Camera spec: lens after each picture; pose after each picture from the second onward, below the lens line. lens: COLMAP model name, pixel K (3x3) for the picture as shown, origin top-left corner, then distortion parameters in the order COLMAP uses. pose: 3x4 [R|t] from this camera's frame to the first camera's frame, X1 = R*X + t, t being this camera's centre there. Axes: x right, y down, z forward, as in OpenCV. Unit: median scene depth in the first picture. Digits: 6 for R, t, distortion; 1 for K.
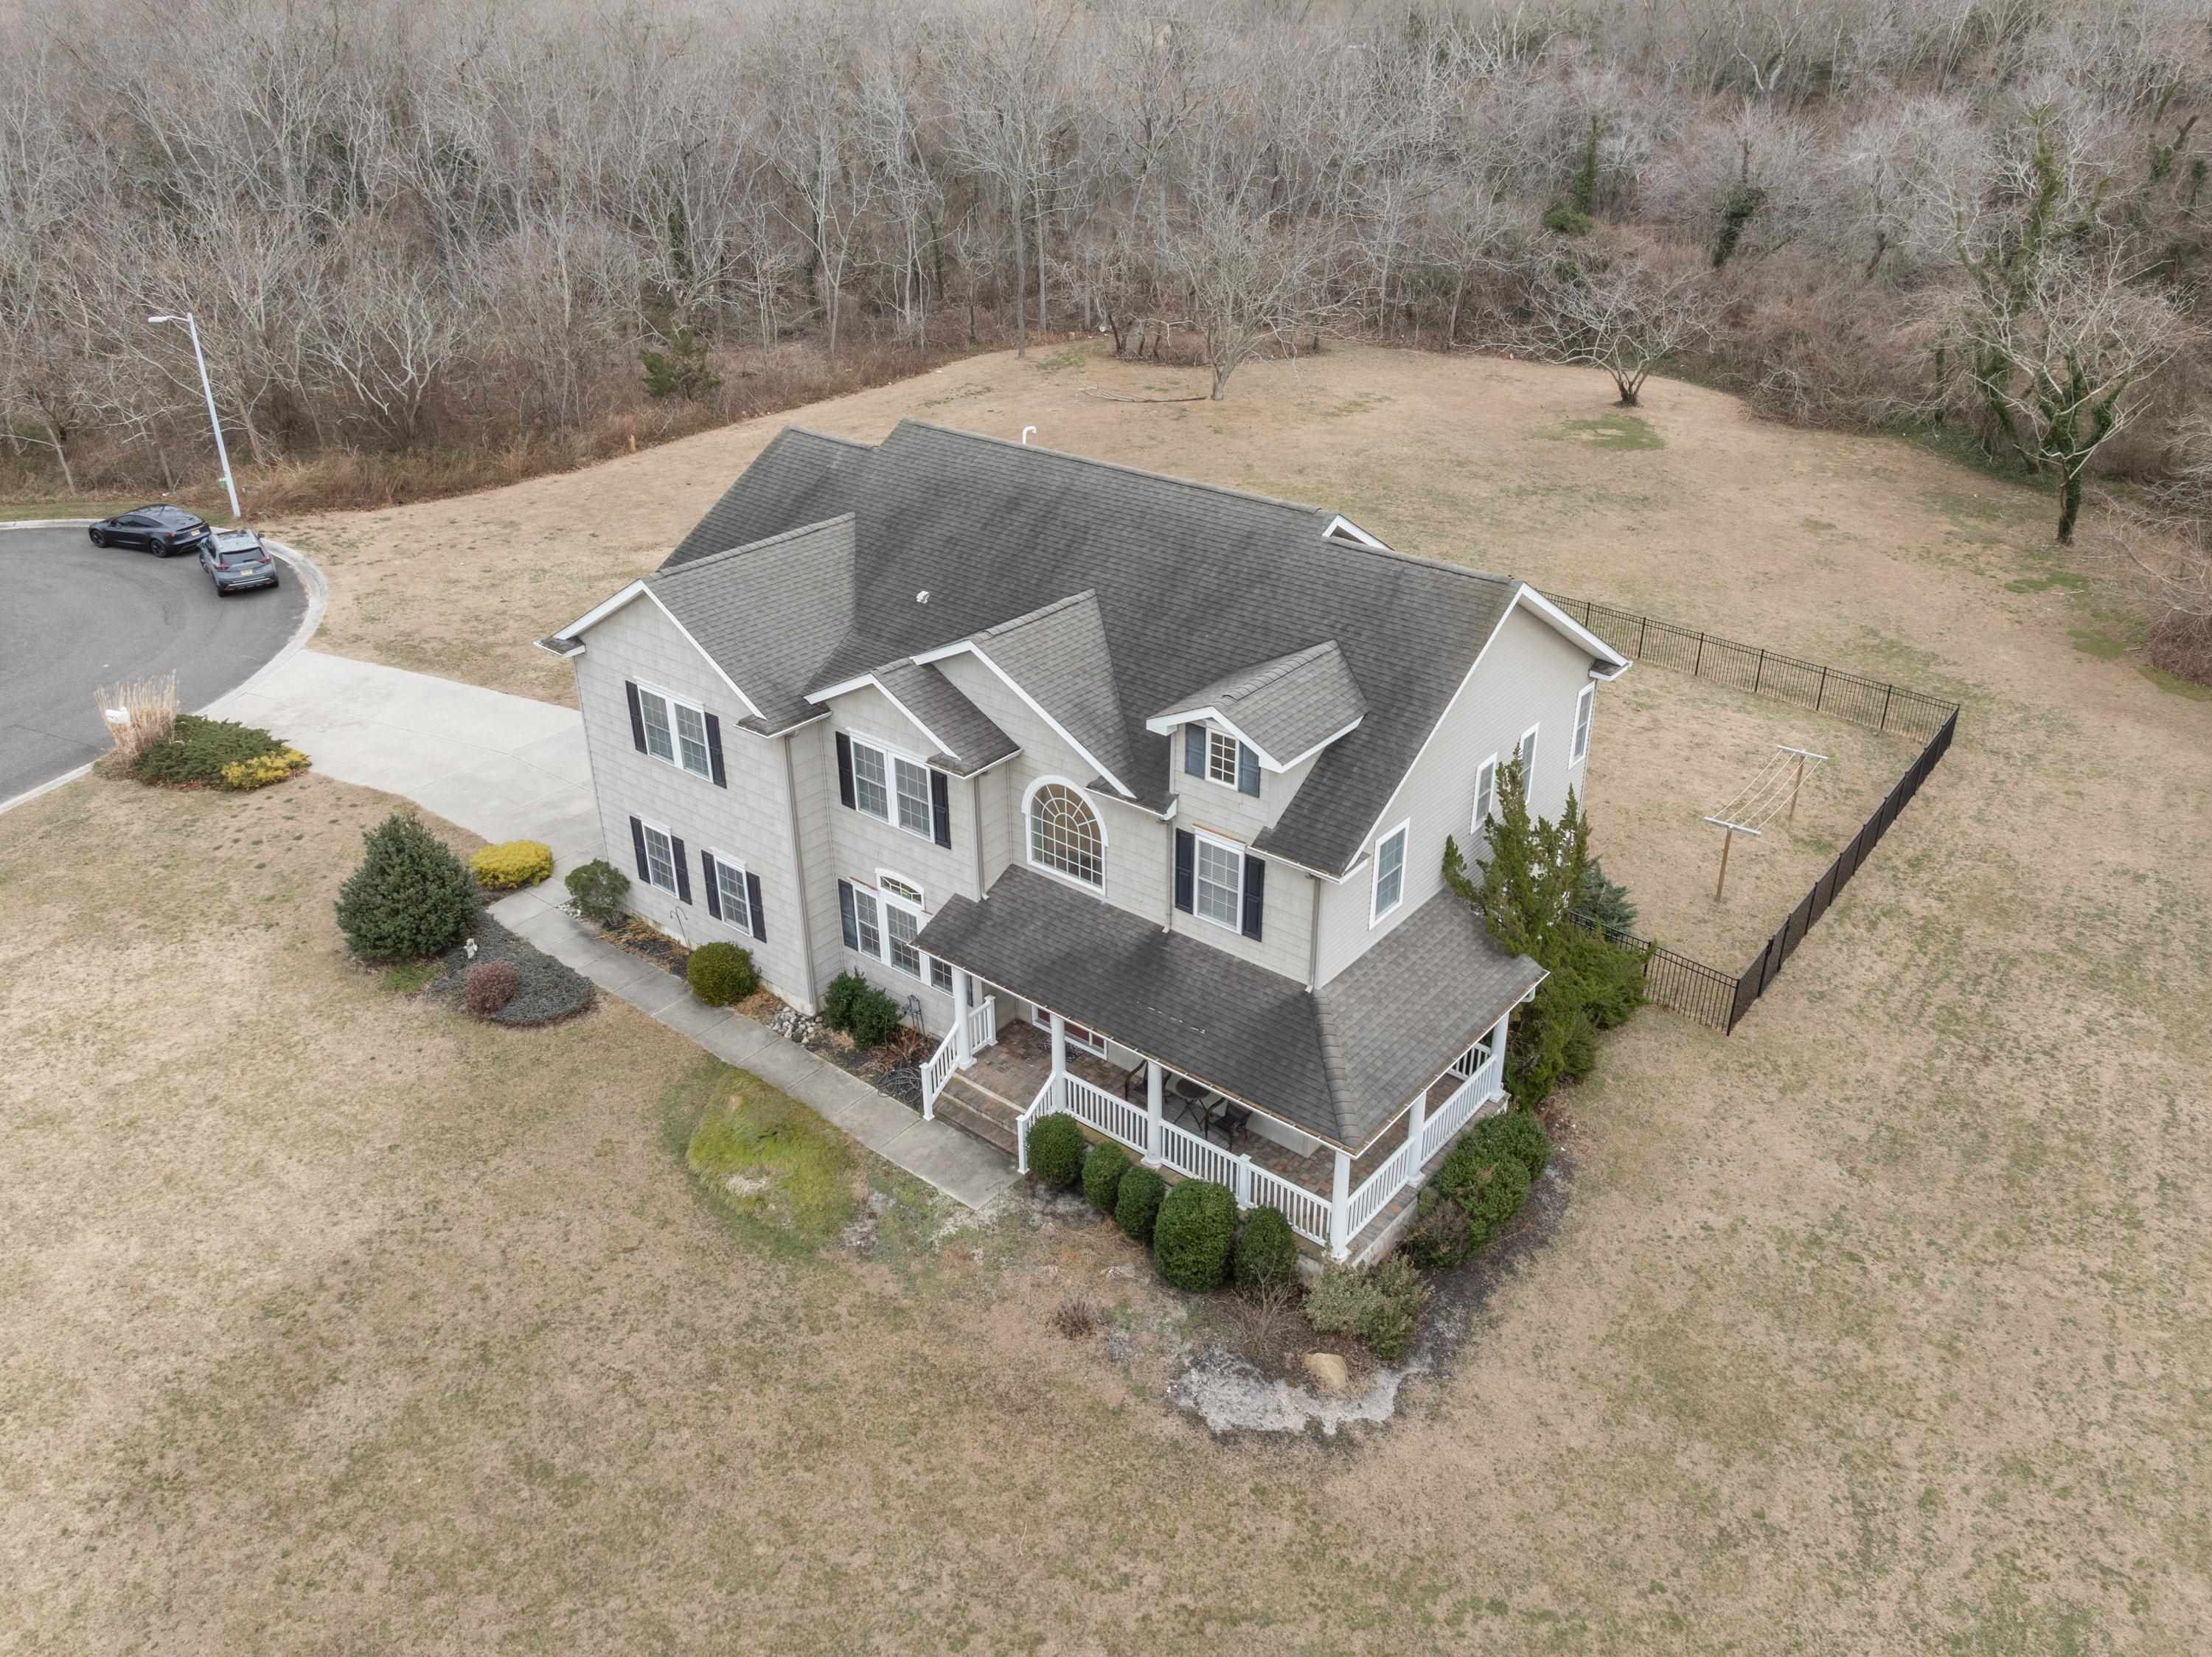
lens RADIAL K [[1652.4, 0, 1121.6], [0, 1652.4, 793.1], [0, 0, 1]] dist [-0.014886, 0.000142]
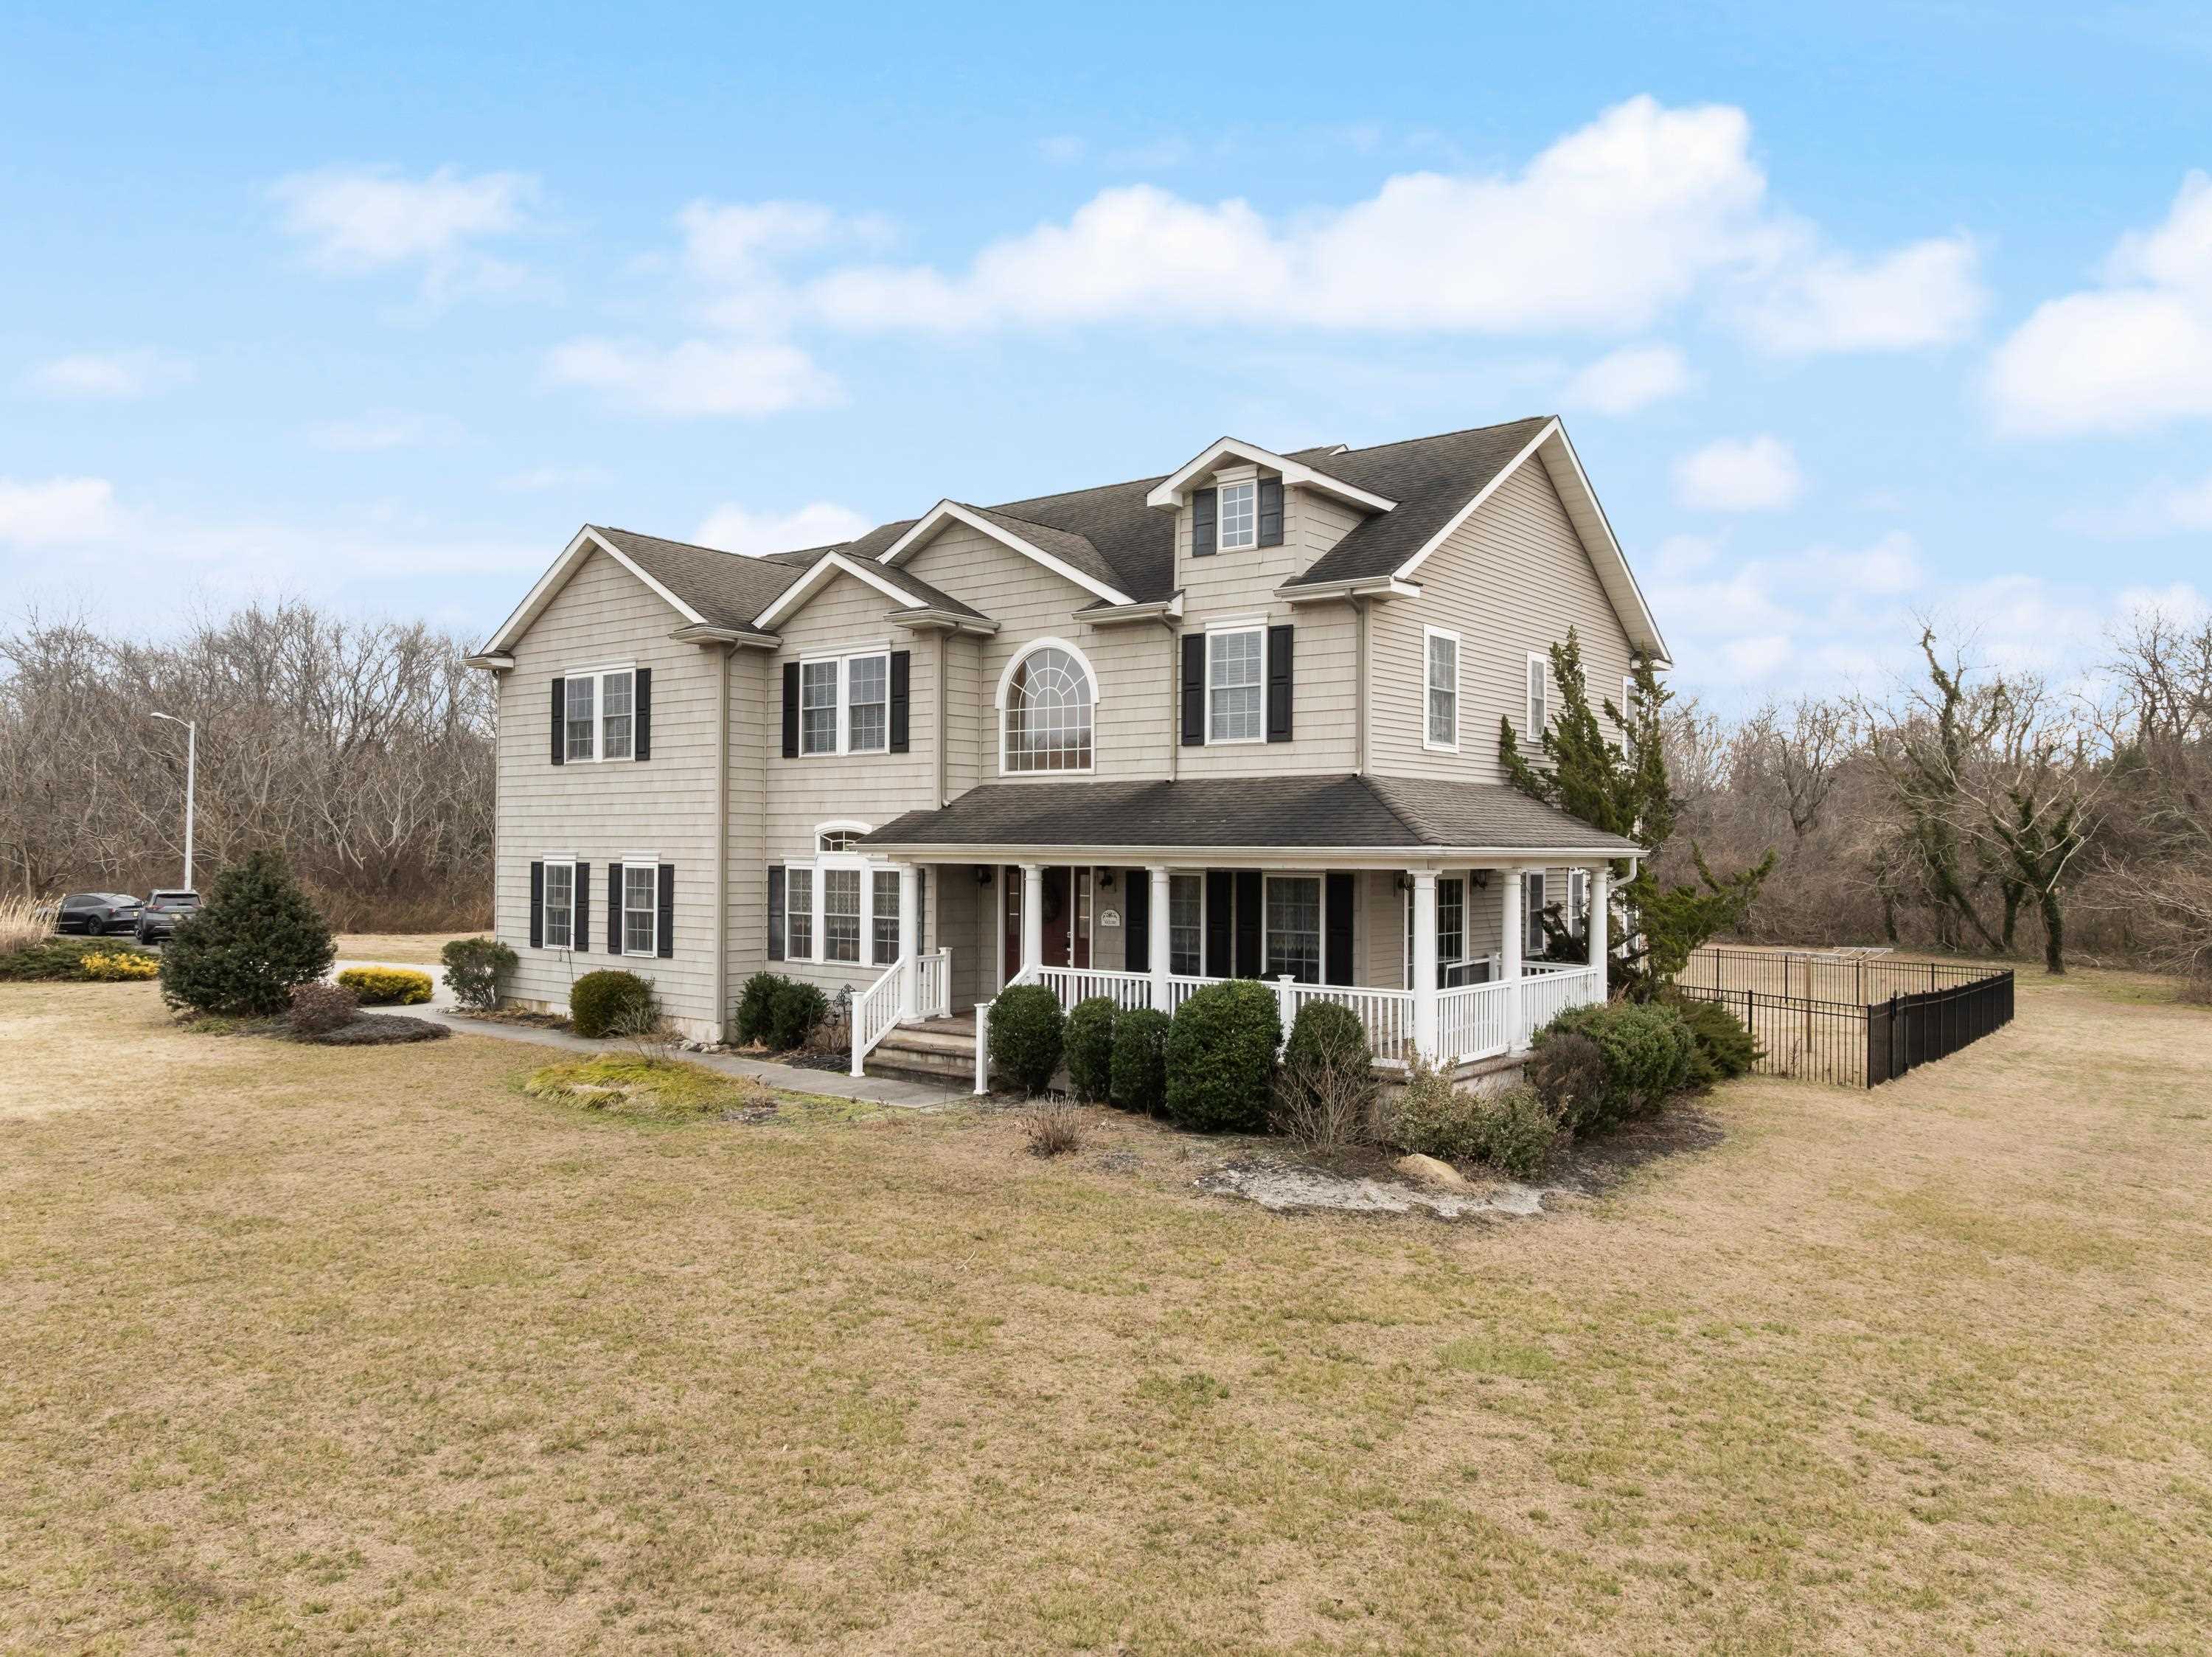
lens RADIAL K [[1563.7, 0, 1106.0], [0, 1563.7, 828.5], [0, 0, 1]] dist [-0.020351, 0.003639]
pose [[0.999835, 0.009927, 0.015209, -0.015083], [-0.001654, 0.883687, -0.468076, 0.434477], [-0.018087, 0.467973, 0.883558, 0.315845]]
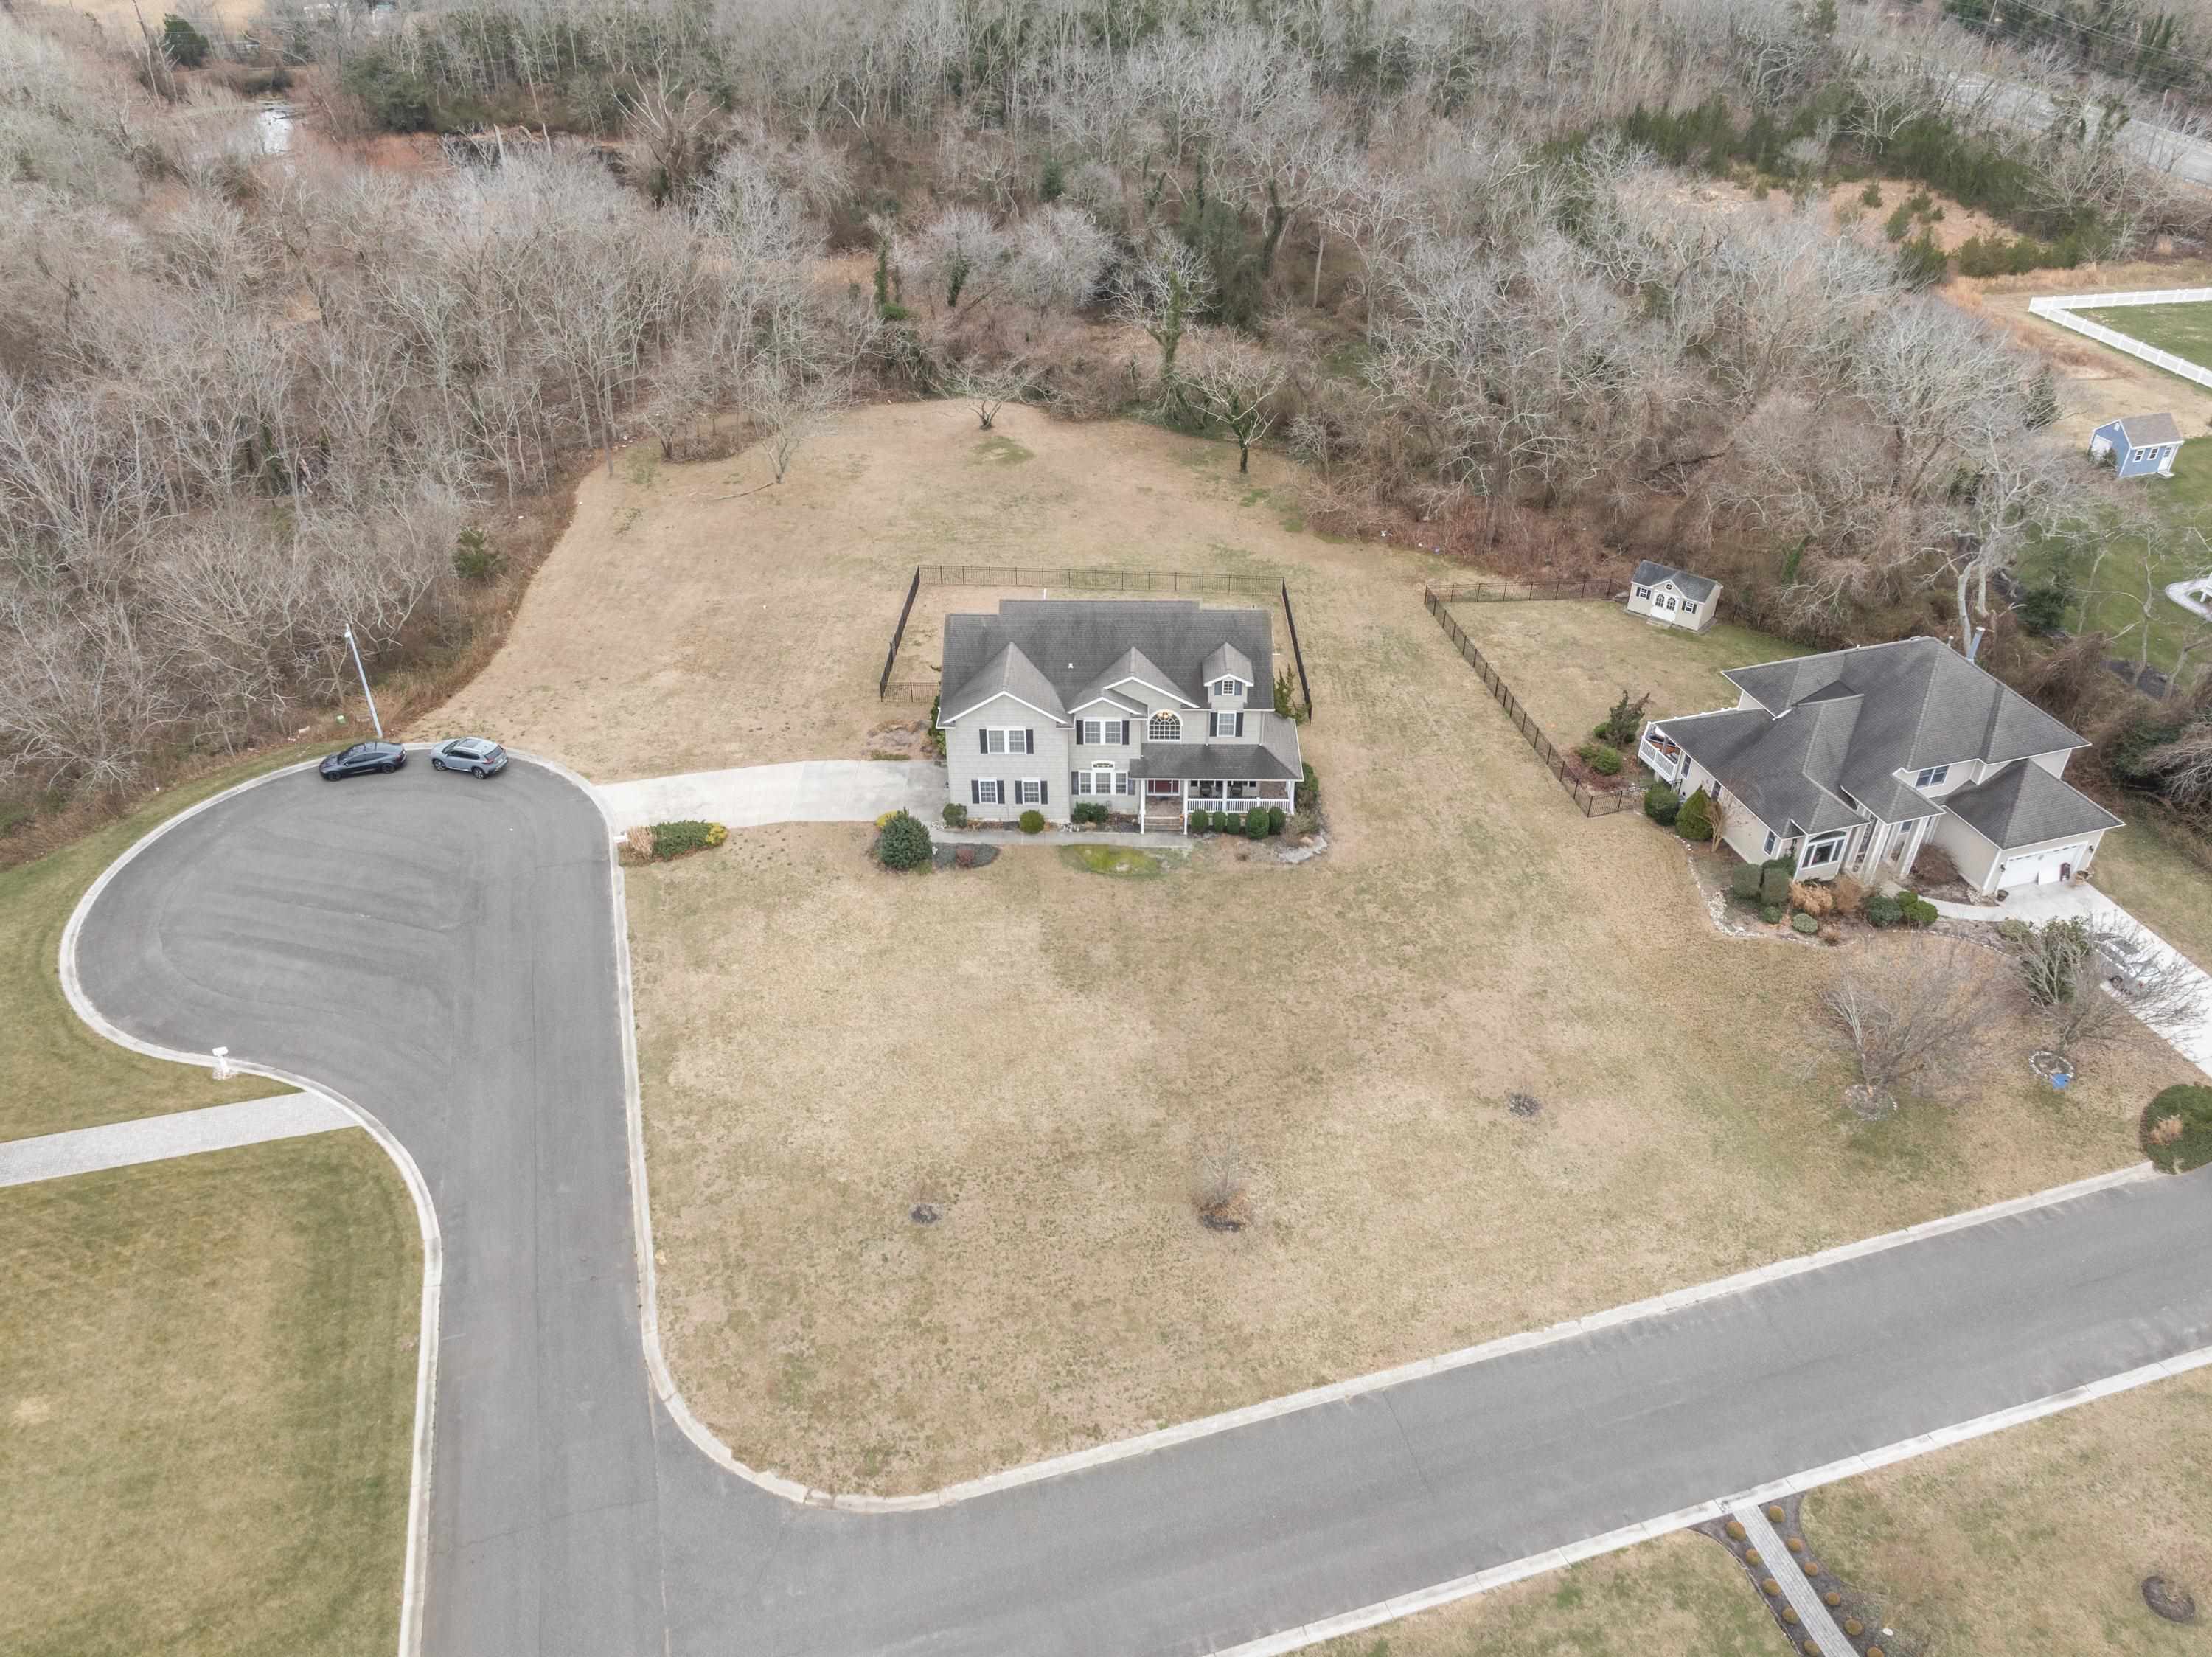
lens RADIAL K [[1563.7, 0, 1106.0], [0, 1563.7, 828.5], [0, 0, 1]] dist [-0.020351, 0.003639]
pose [[0.793520, -0.354201, 0.494841, -1.581815], [0.281406, 0.934569, 0.217694, -0.449943], [-0.539571, -0.033494, 0.841274, -1.357614]]
